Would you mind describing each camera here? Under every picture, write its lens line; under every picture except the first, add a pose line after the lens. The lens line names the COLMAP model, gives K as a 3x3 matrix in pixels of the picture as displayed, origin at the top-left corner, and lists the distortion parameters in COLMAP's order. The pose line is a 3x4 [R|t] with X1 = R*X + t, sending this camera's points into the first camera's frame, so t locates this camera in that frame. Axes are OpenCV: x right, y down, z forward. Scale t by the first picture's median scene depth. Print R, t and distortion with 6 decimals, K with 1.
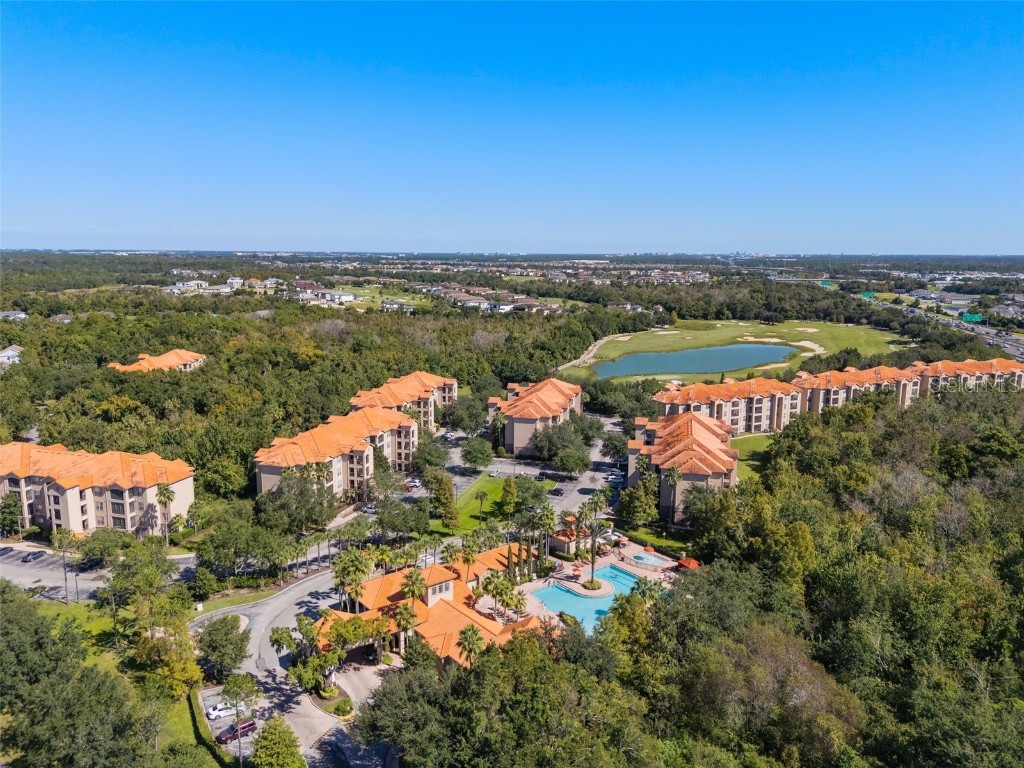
lens RADIAL K [[770.4, 0, 512.0], [0, 770.4, 384.0], [0, 0, 1]] dist [0.055308, -0.052203]
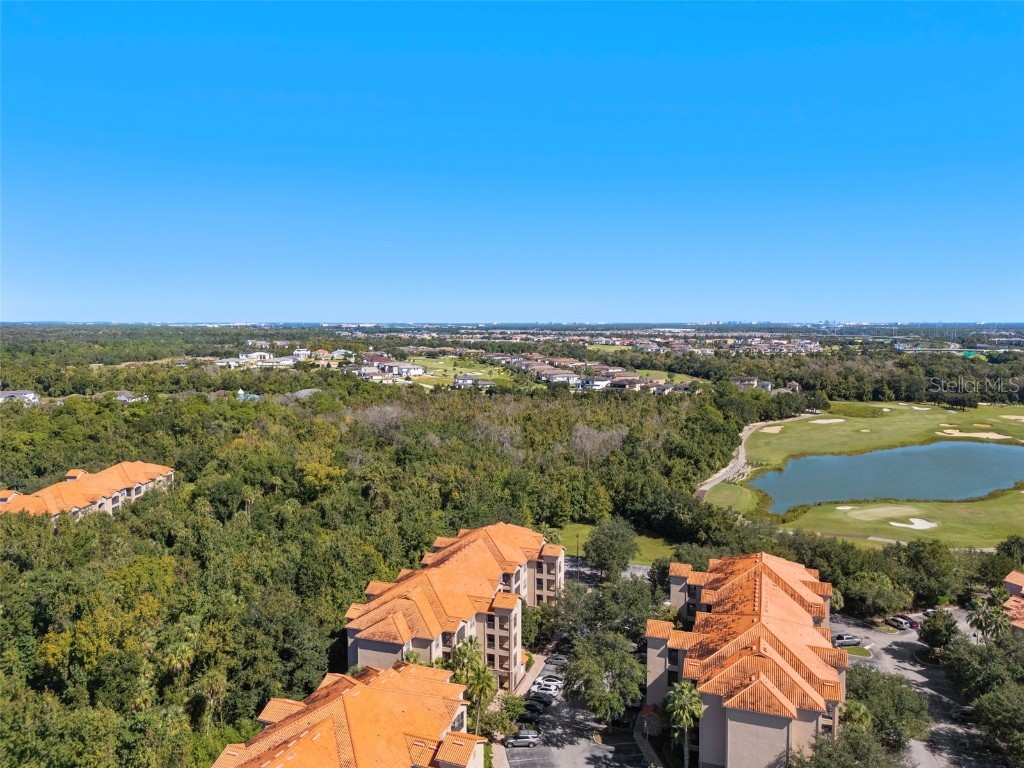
lens RADIAL K [[770.4, 0, 512.0], [0, 770.4, 384.0], [0, 0, 1]] dist [0.055308, -0.052203]
pose [[0.994936, 0.001716, -0.100494, -0.016563], [-0.010630, 0.996043, -0.088236, -0.020876], [0.099945, 0.088857, 0.991017, 0.142335]]
